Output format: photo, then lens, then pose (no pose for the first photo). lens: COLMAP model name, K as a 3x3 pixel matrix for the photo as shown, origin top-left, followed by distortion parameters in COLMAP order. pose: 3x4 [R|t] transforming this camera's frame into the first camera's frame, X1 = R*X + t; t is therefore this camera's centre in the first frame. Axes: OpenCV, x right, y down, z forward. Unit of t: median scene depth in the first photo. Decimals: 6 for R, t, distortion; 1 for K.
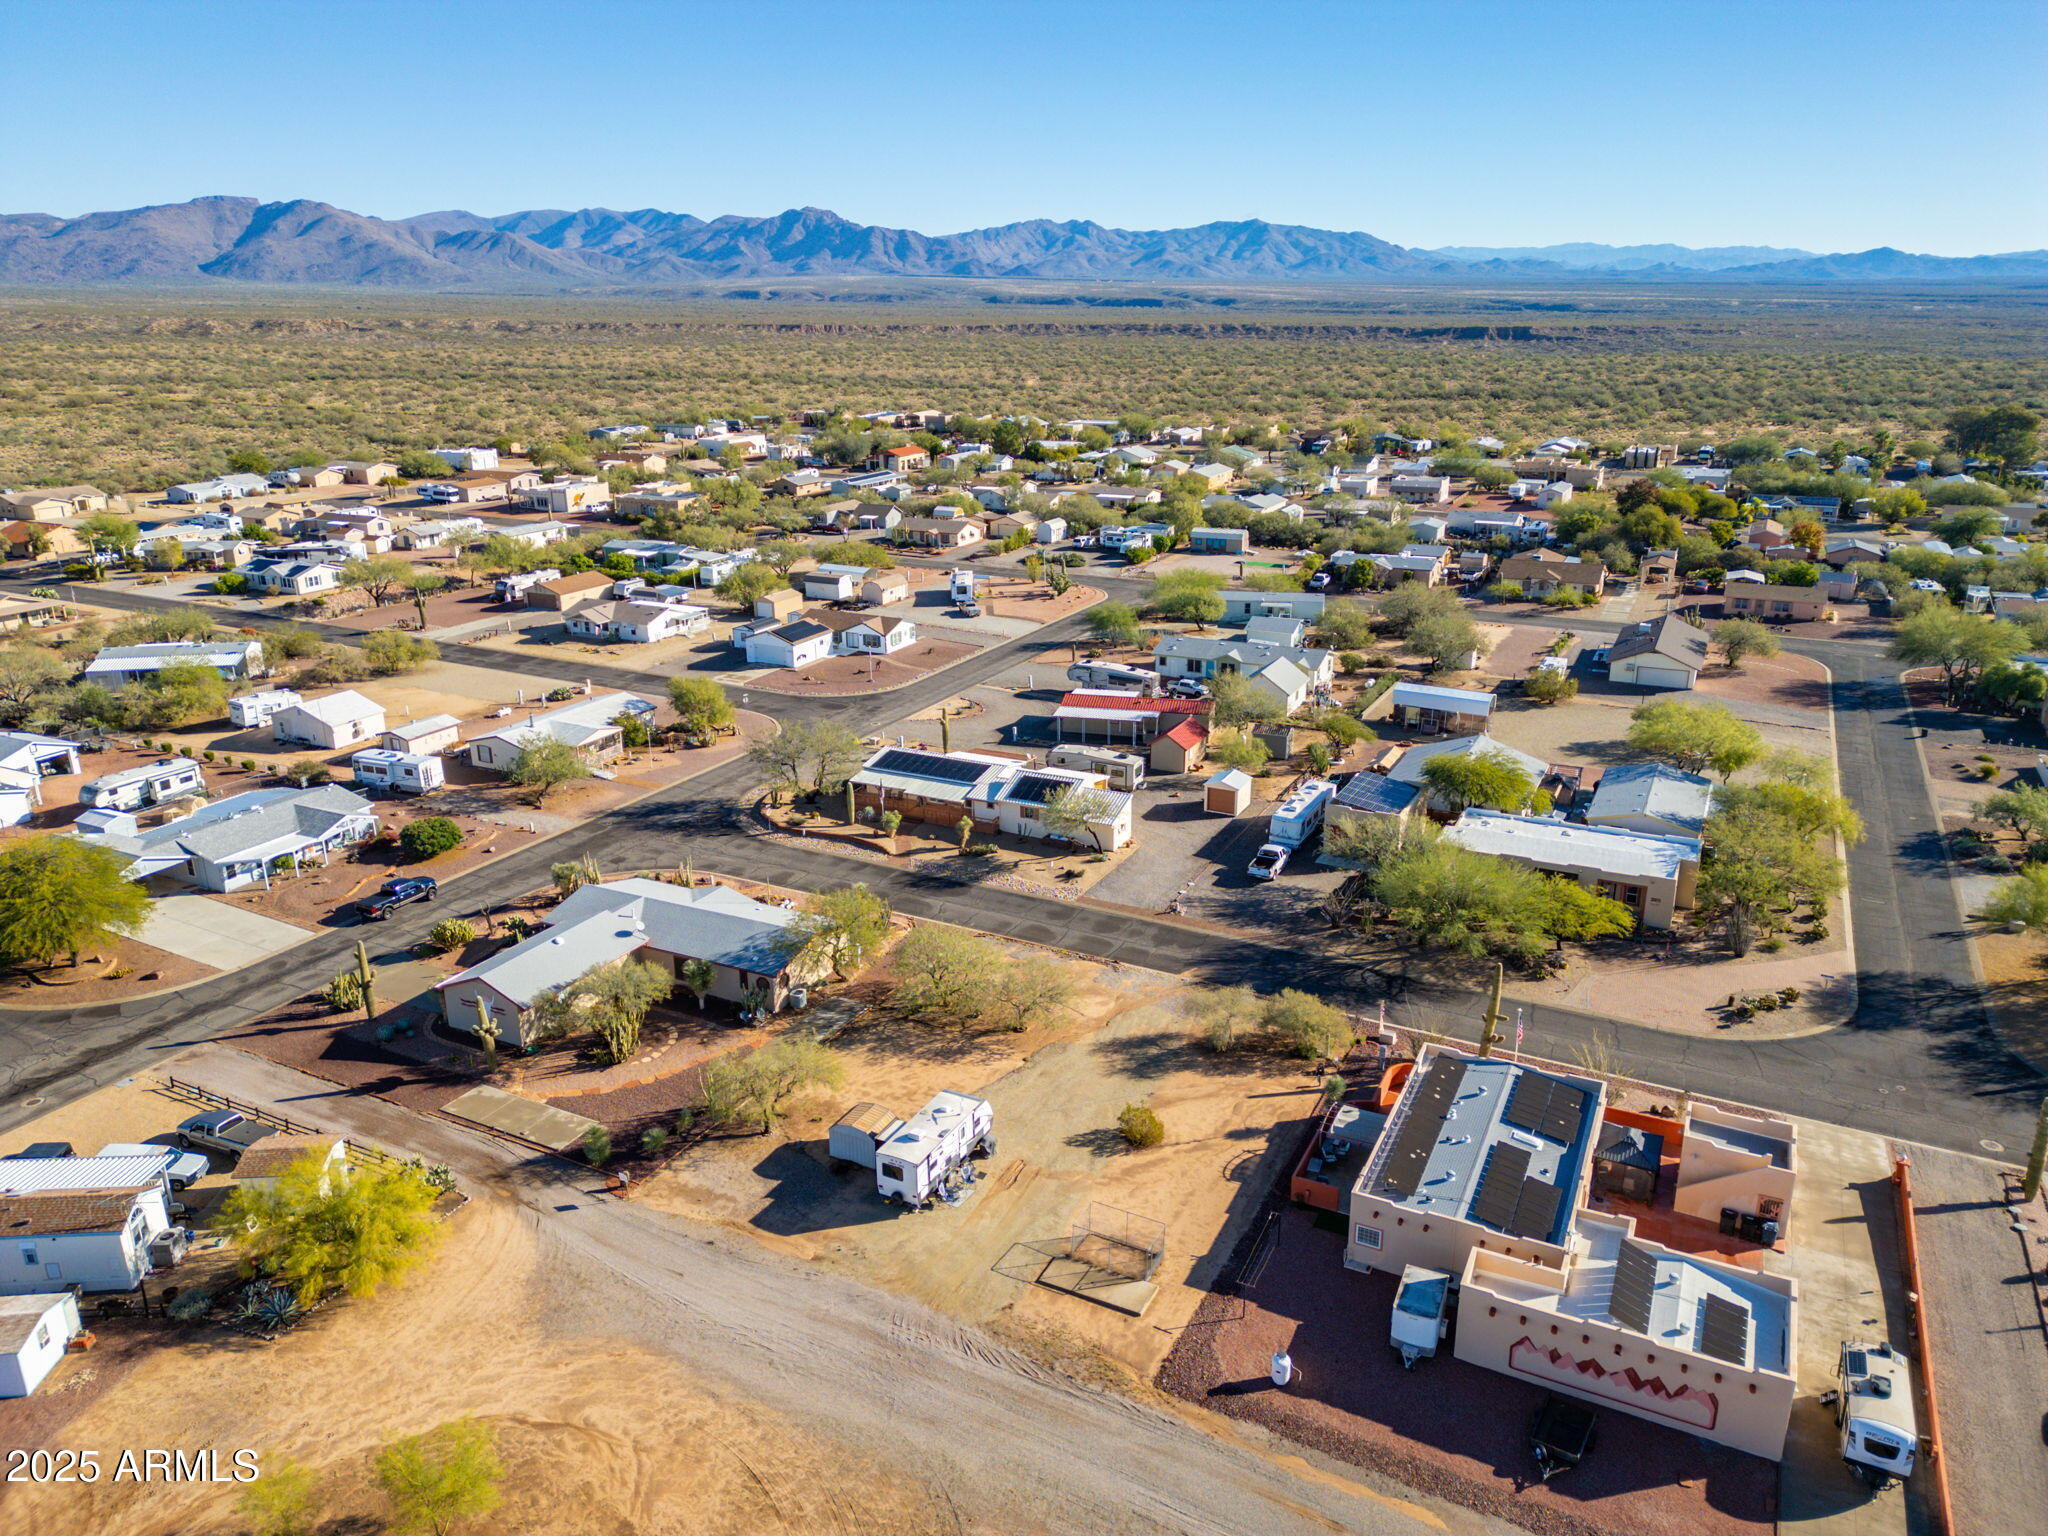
lens RADIAL K [[1425.3, 0, 1010.2], [0, 1425.3, 739.9], [0, 0, 1]] dist [0.078416, -0.077186]
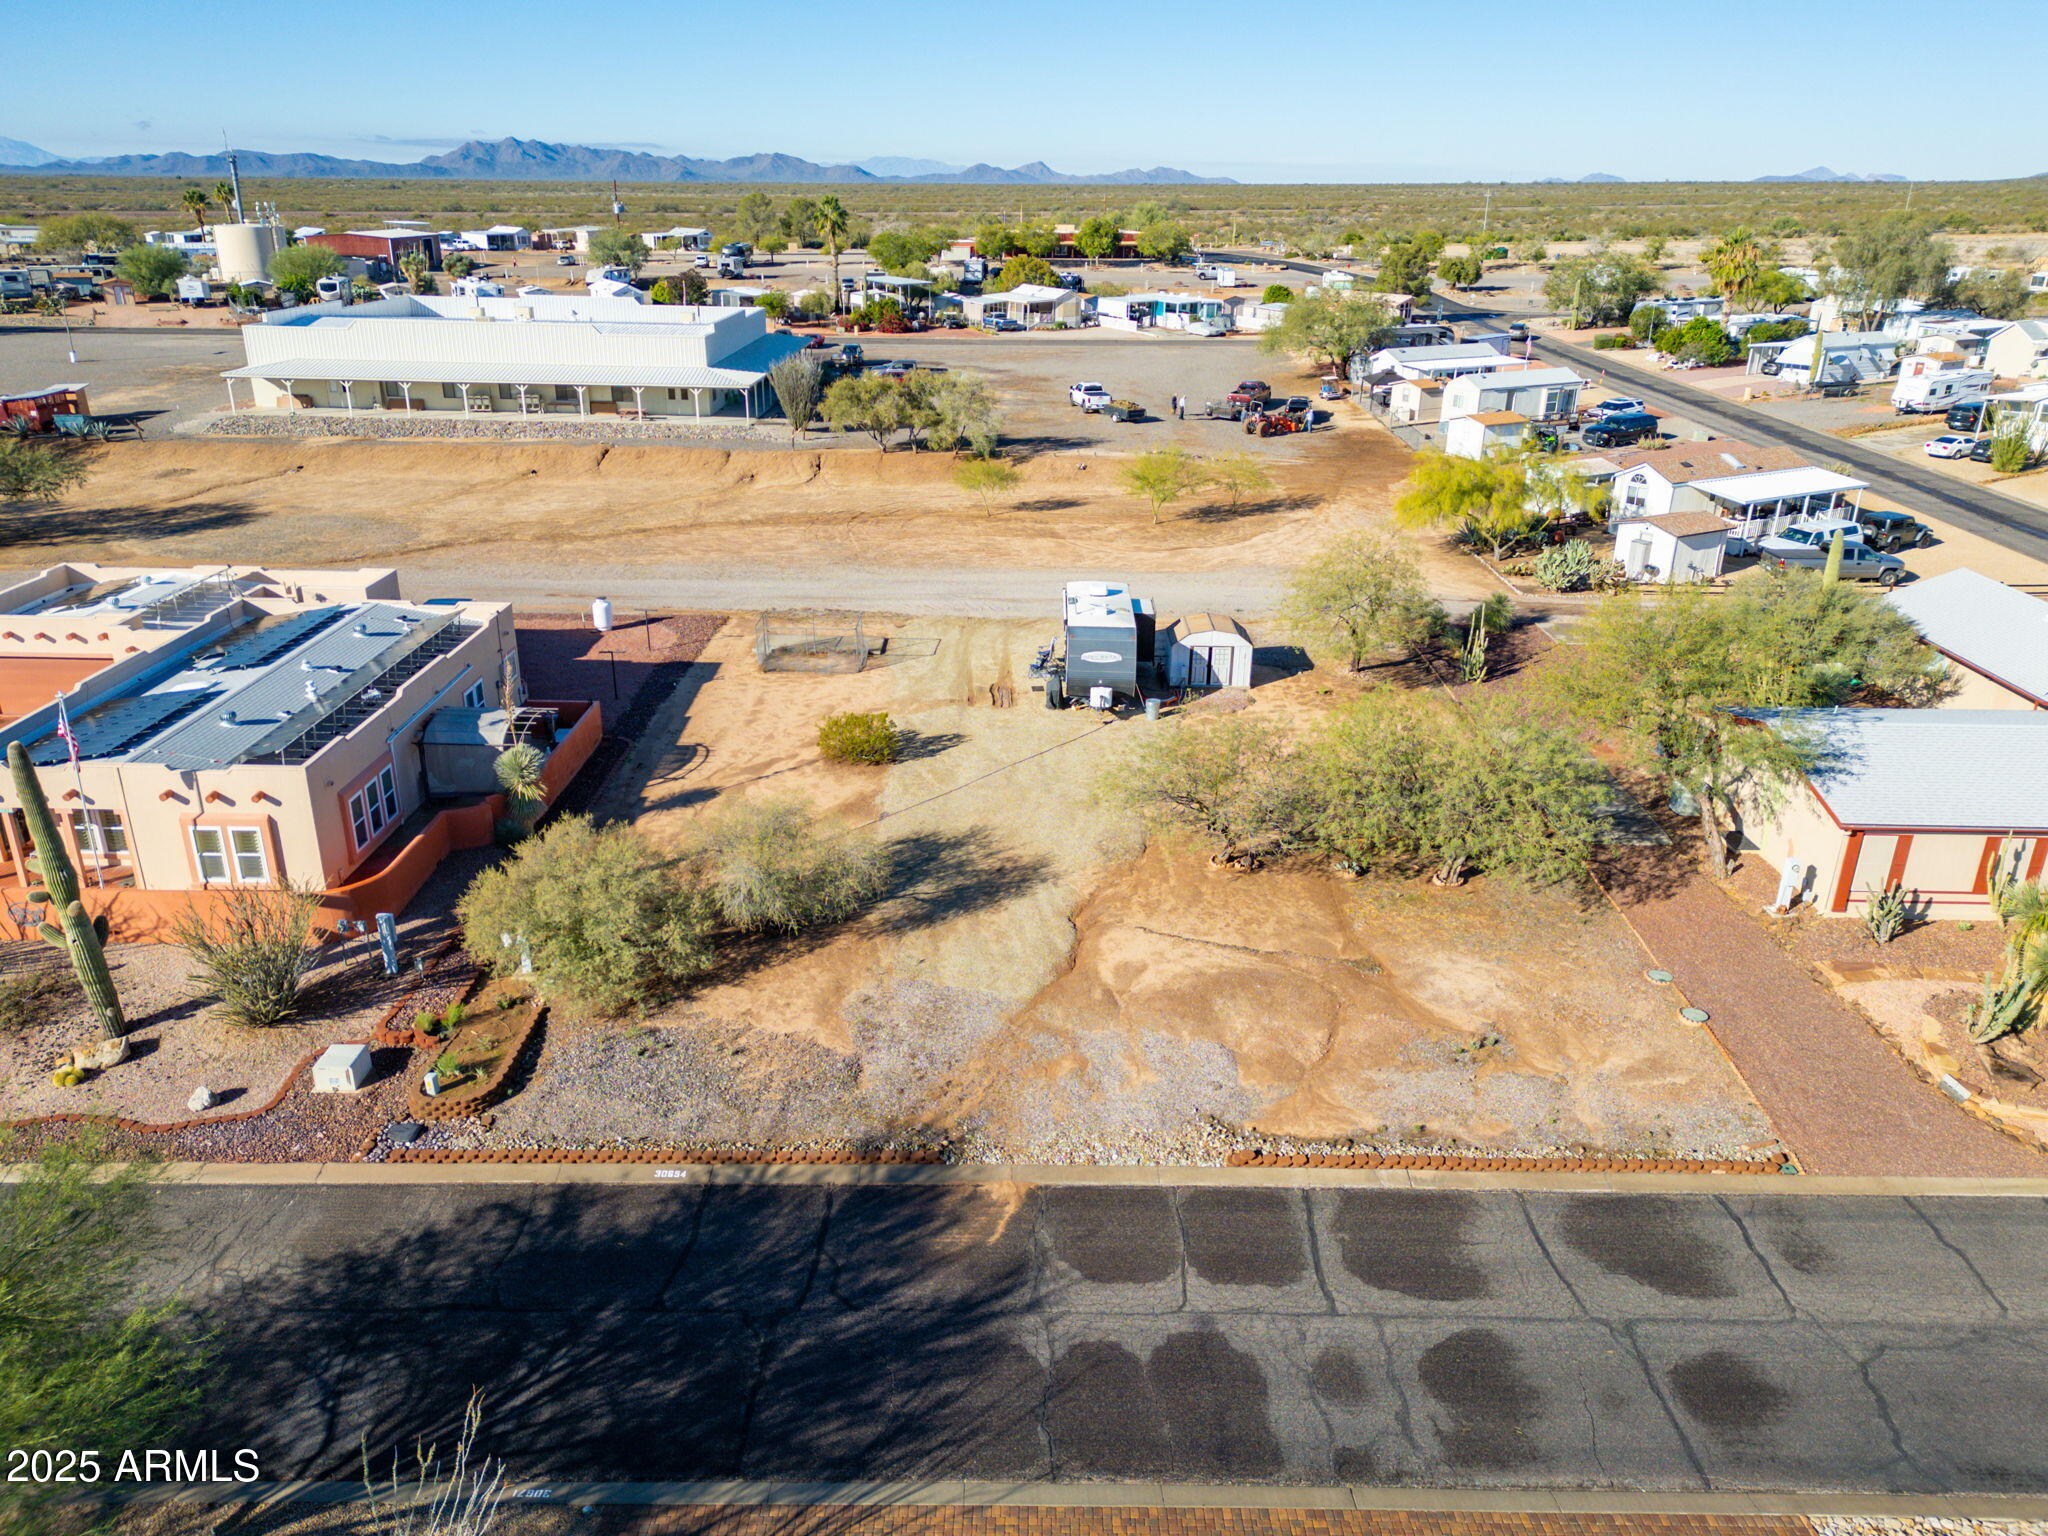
lens RADIAL K [[1471.0, 0, 1019.1], [0, 1471.0, 768.3], [0, 0, 1]] dist [0.061007, -0.056790]
pose [[-0.891951, 0.169295, -0.419241, 0.217822], [-0.133589, 0.787175, 0.602087, -0.078004], [0.431947, 0.593038, -0.679506, 1.085731]]
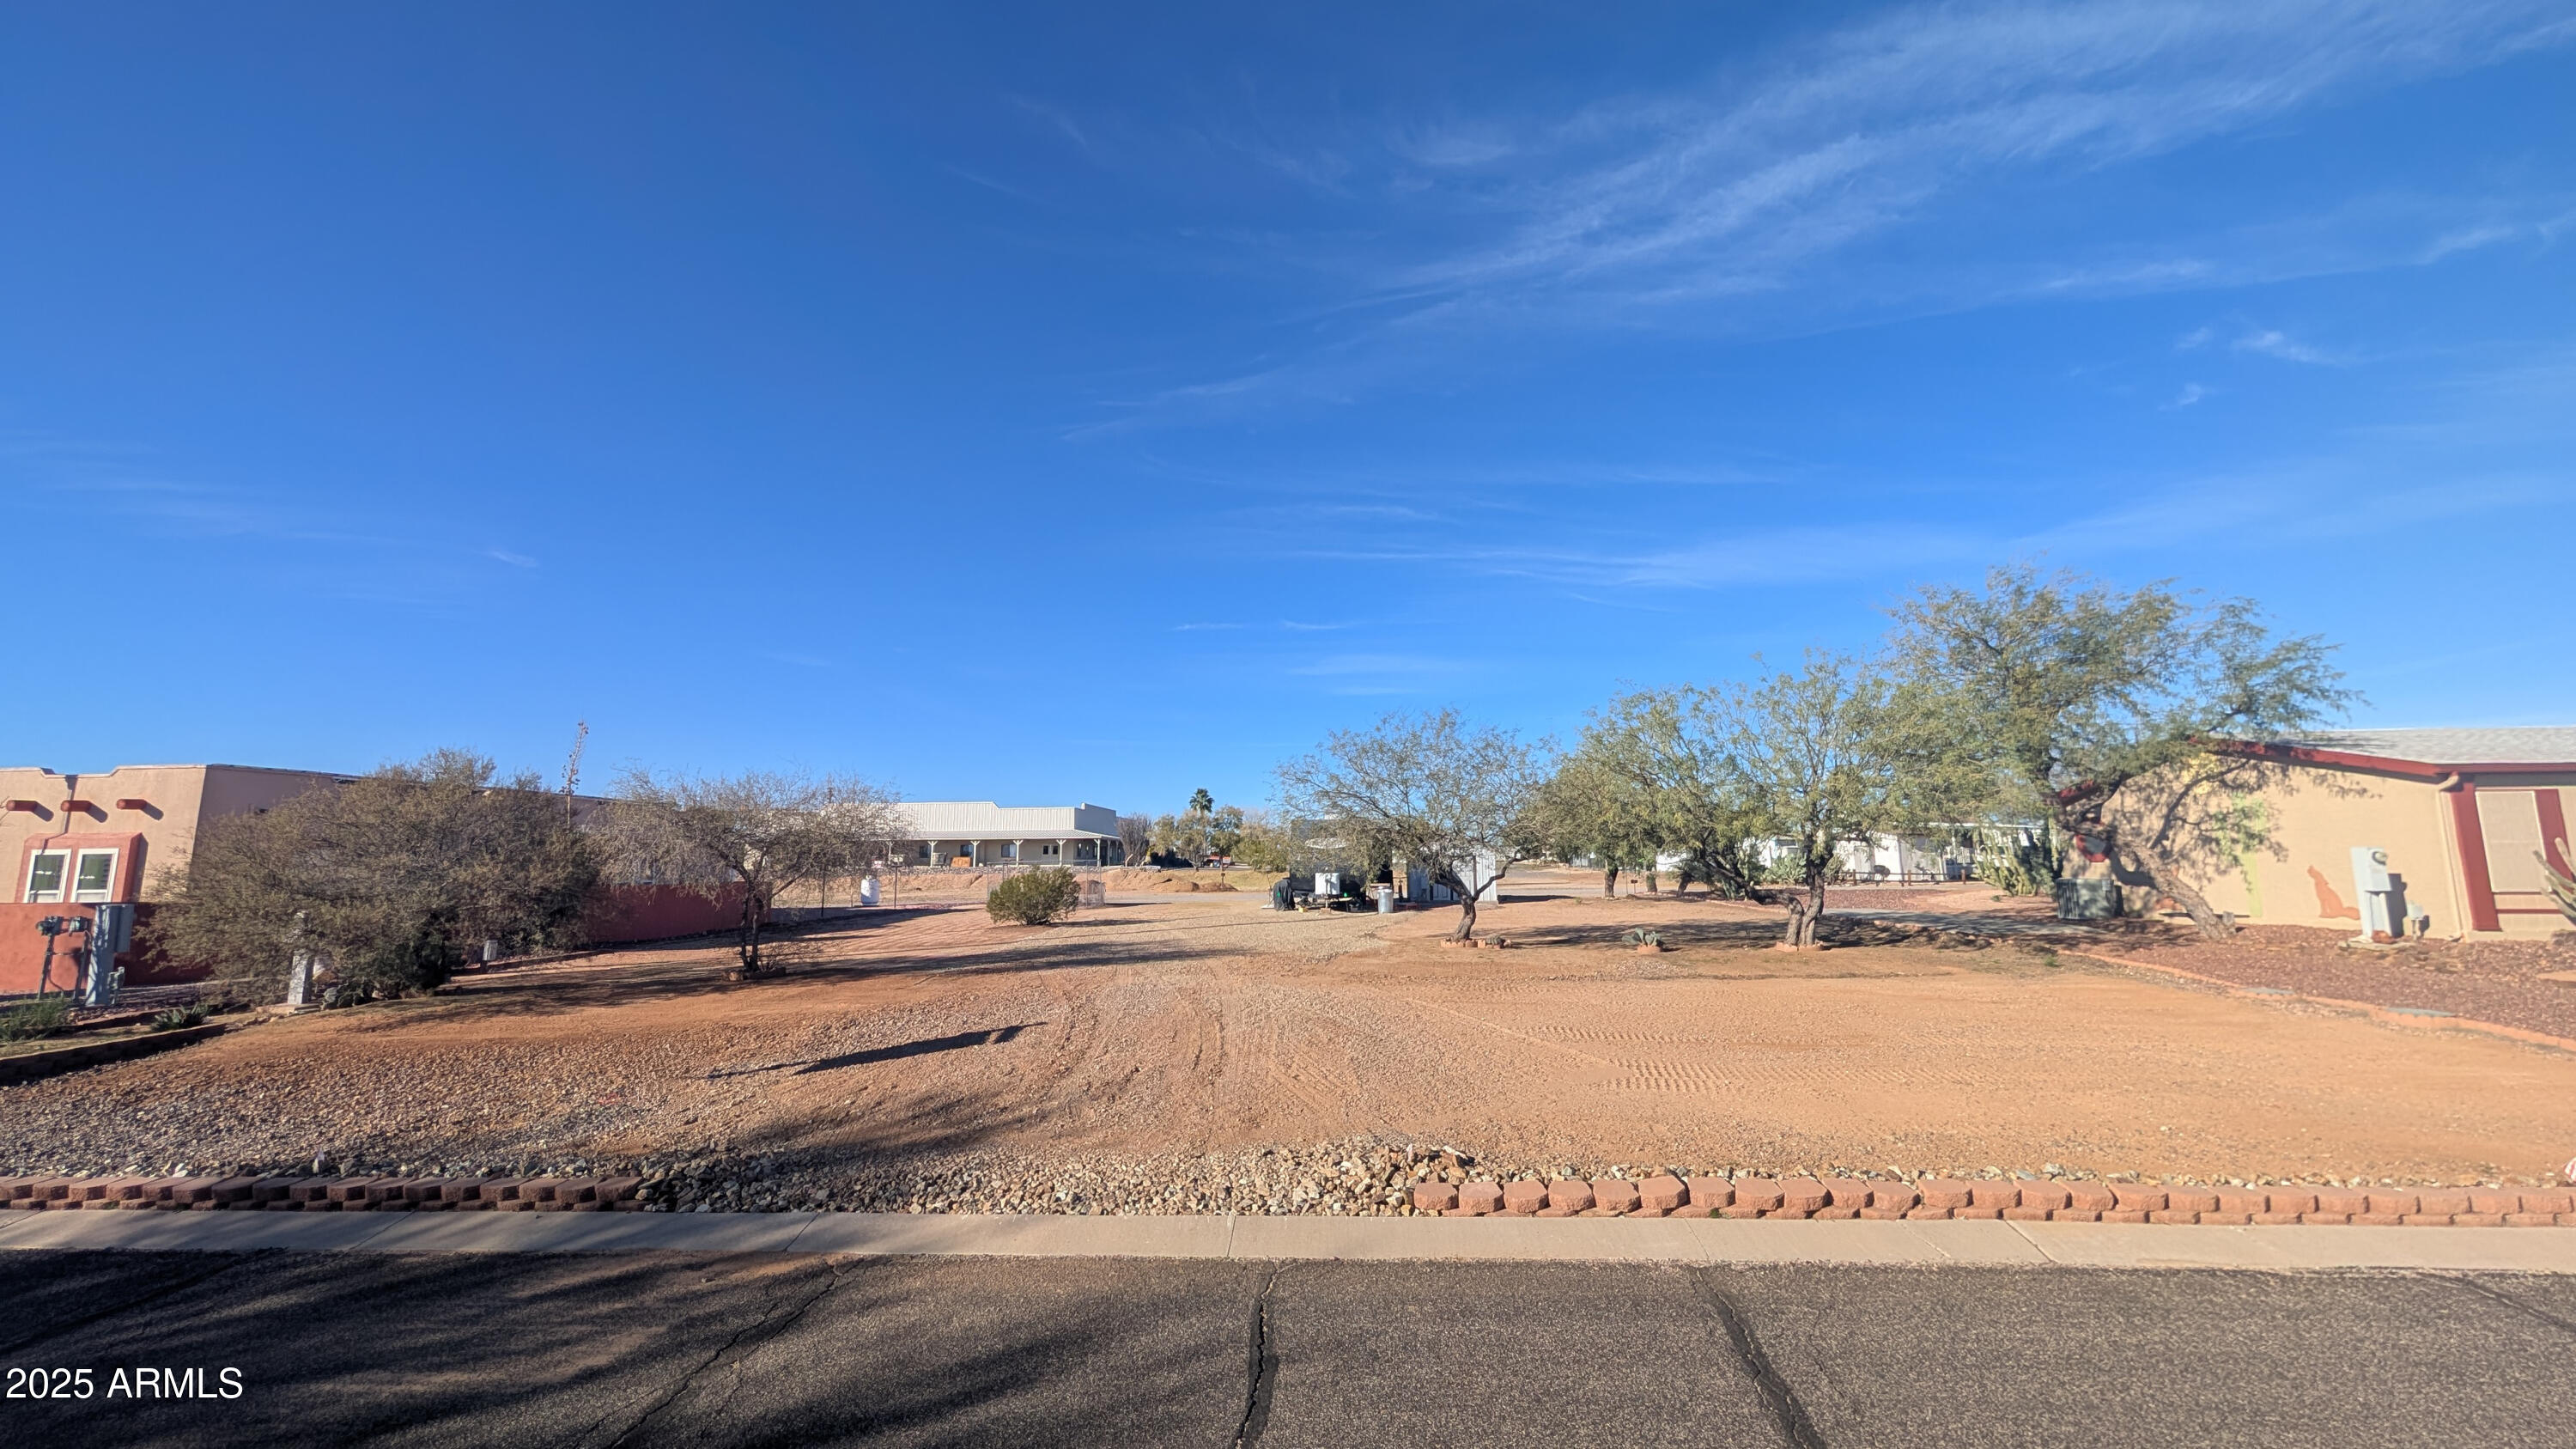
lens RADIAL K [[969.4, 0, 1285.5], [0, 969.4, 713.2], [0, 0, 1]] dist [0.001710, -0.000244]
pose [[-0.919636, -0.040017, -0.390727, 0.110191], [-0.094923, 0.987952, 0.122233, 0.111065], [0.381128, 0.149499, -0.912355, 1.002609]]
